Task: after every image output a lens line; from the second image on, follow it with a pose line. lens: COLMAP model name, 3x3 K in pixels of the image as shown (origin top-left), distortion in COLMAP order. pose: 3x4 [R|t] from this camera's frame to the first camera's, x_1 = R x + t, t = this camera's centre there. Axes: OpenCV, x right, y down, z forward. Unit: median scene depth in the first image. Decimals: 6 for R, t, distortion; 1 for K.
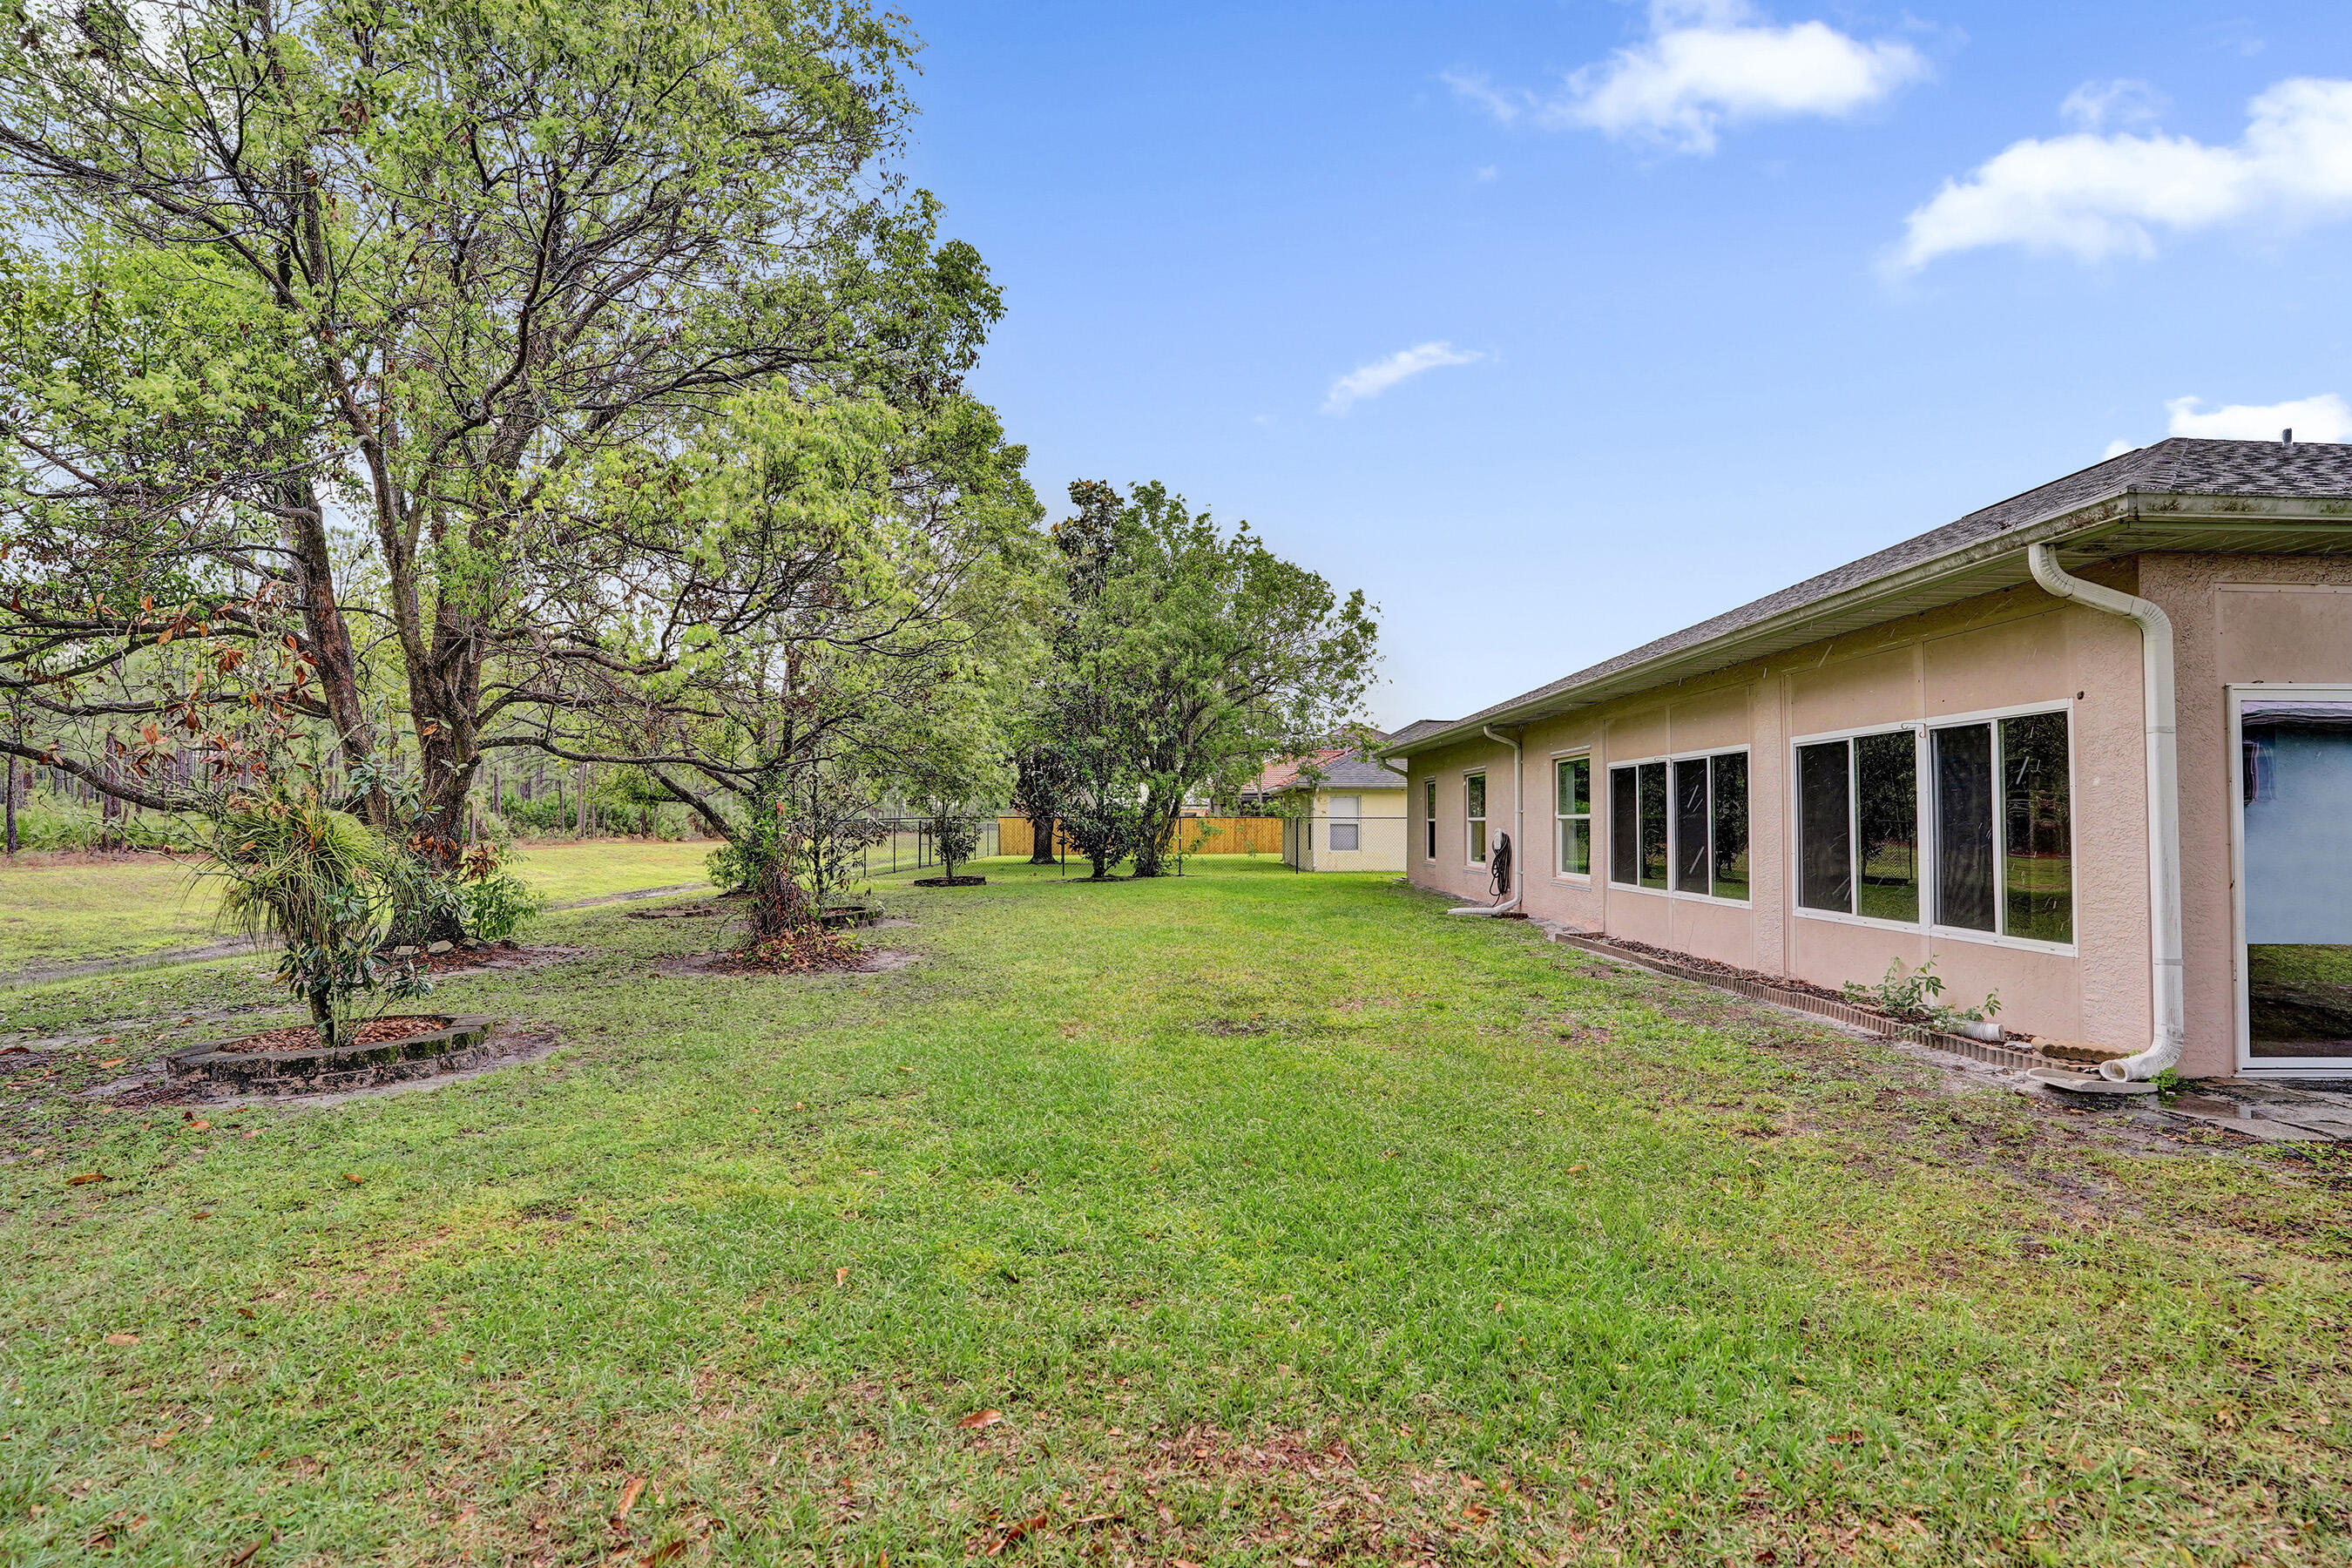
lens RADIAL K [[1075.4, 0, 1180.5], [0, 1075.4, 800.5], [0, 0, 1]] dist [-0.068354, 0.027996]
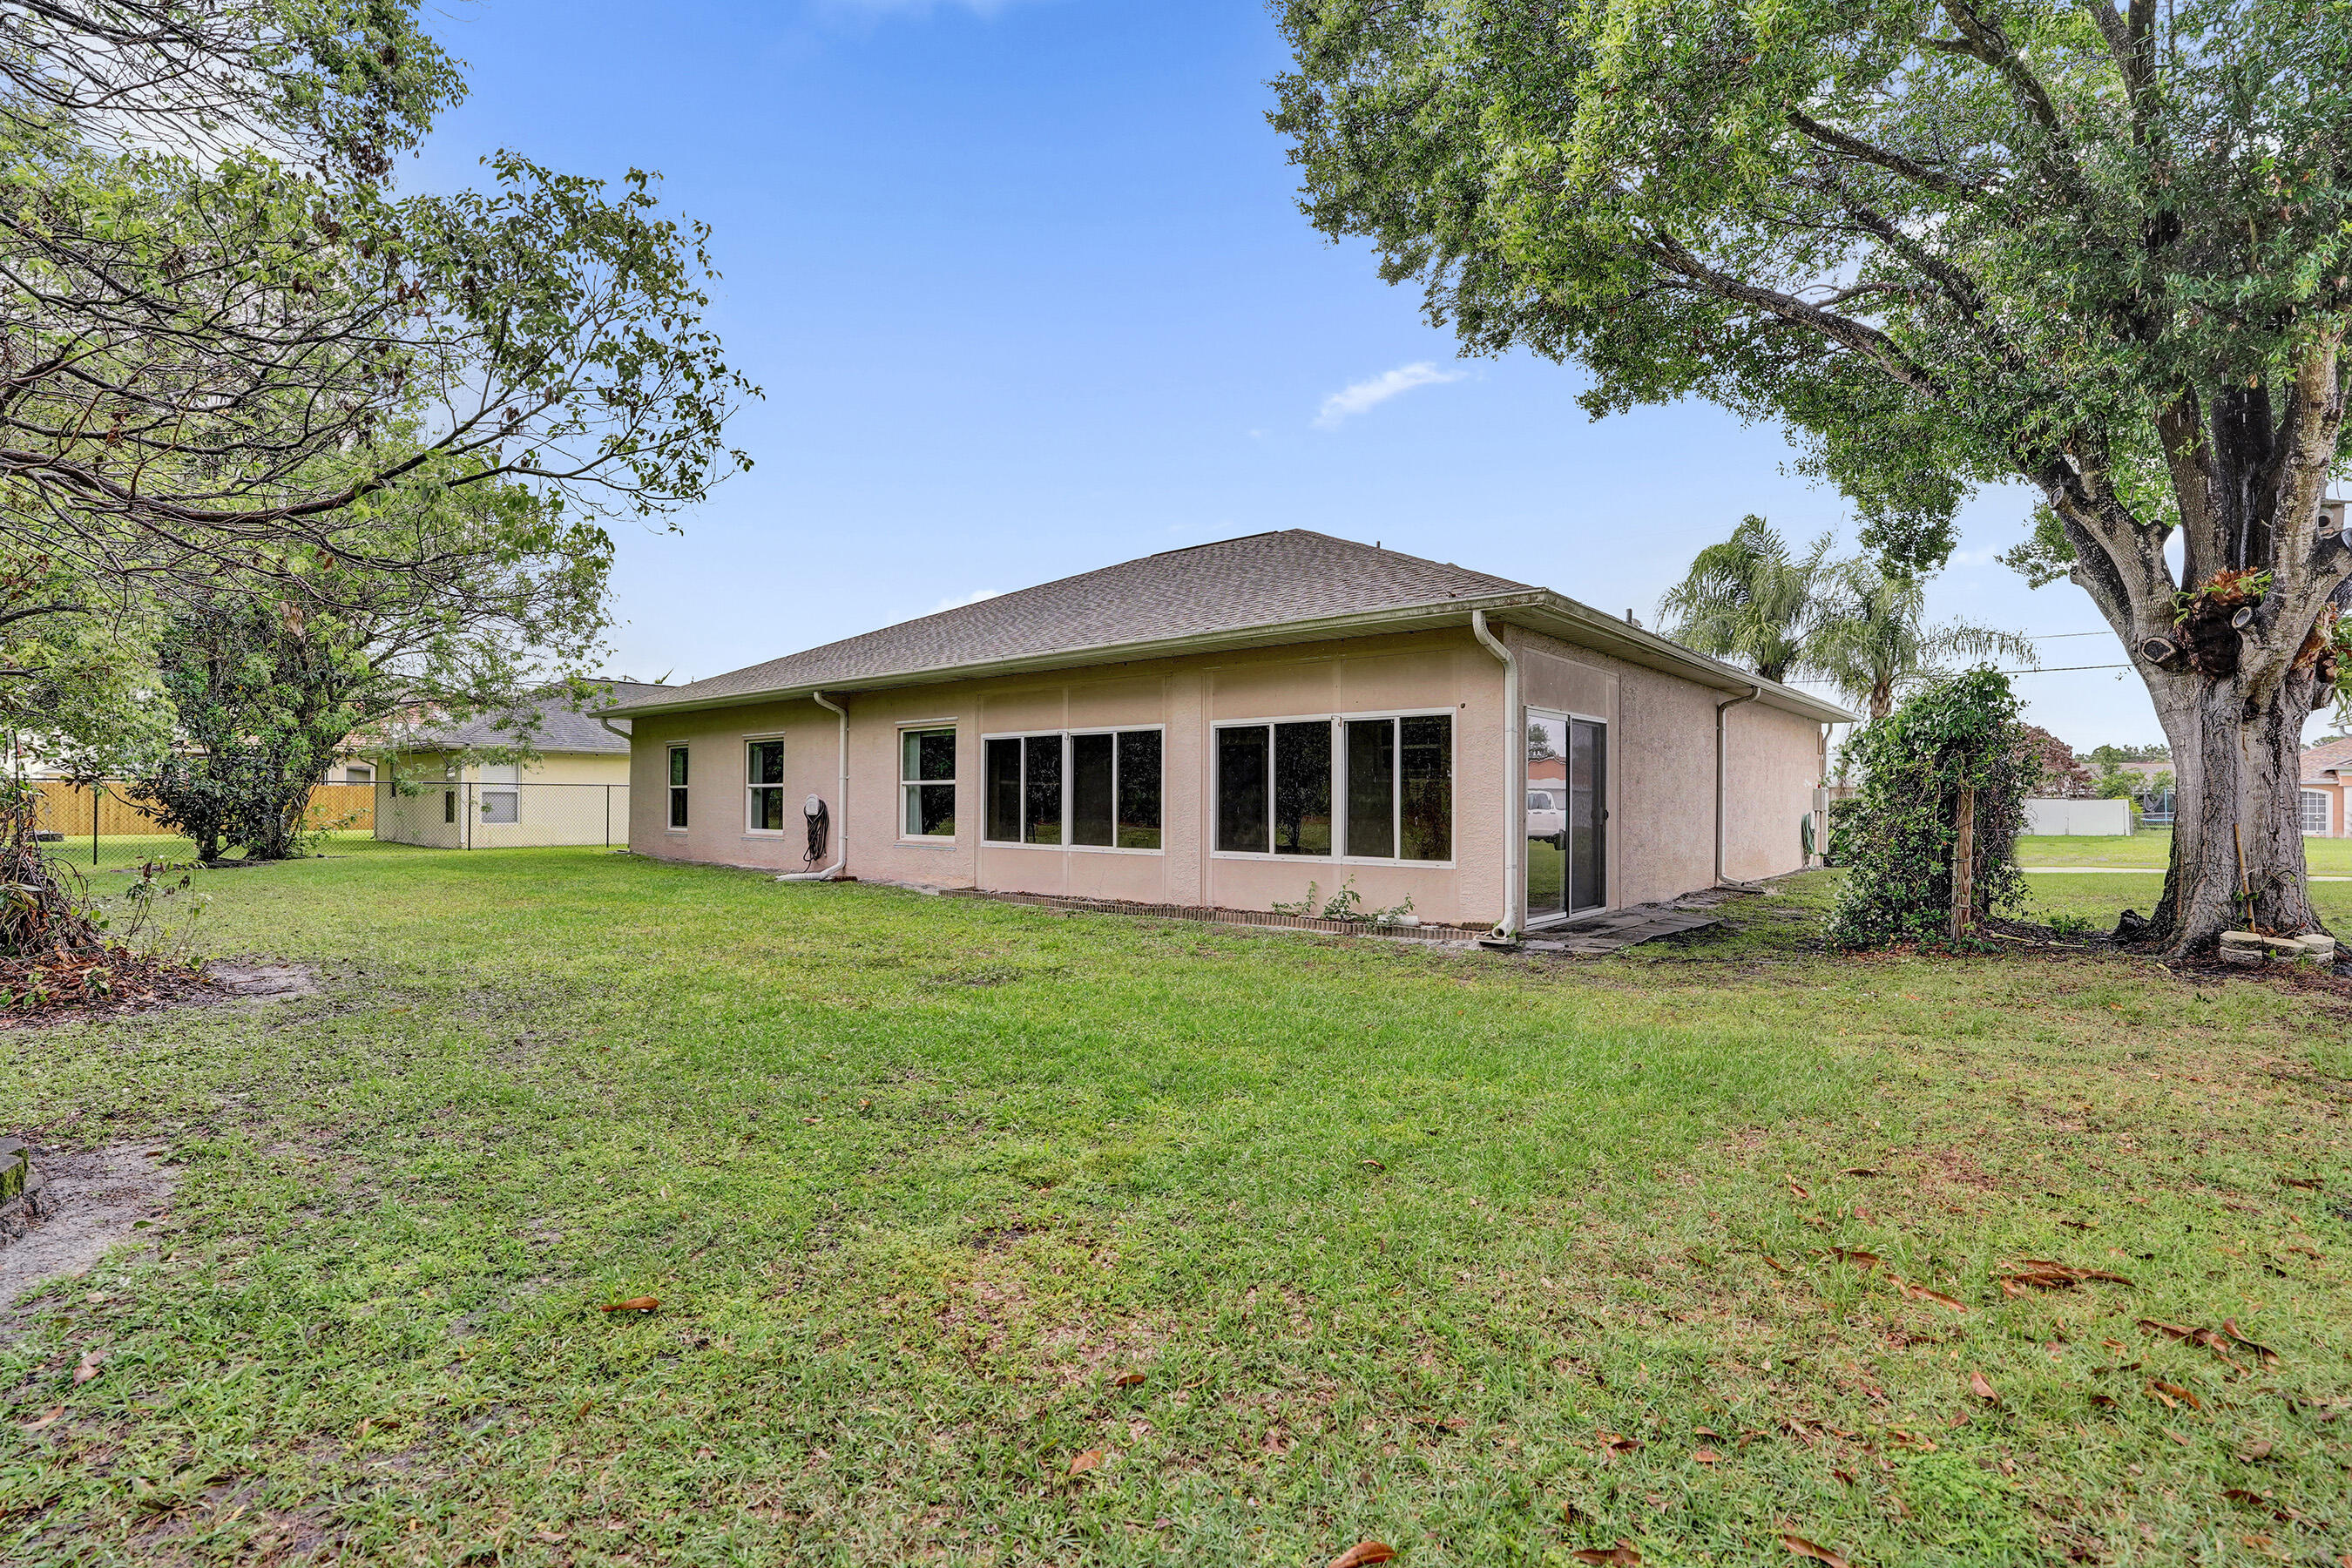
lens RADIAL K [[1075.4, 0, 1180.5], [0, 1075.4, 800.5], [0, 0, 1]] dist [-0.068354, 0.027996]
pose [[0.644671, 0.015011, 0.764313, -0.416390], [-0.027152, 0.999626, 0.003269, 0.031865], [-0.763978, -0.022860, 0.644838, 0.163015]]
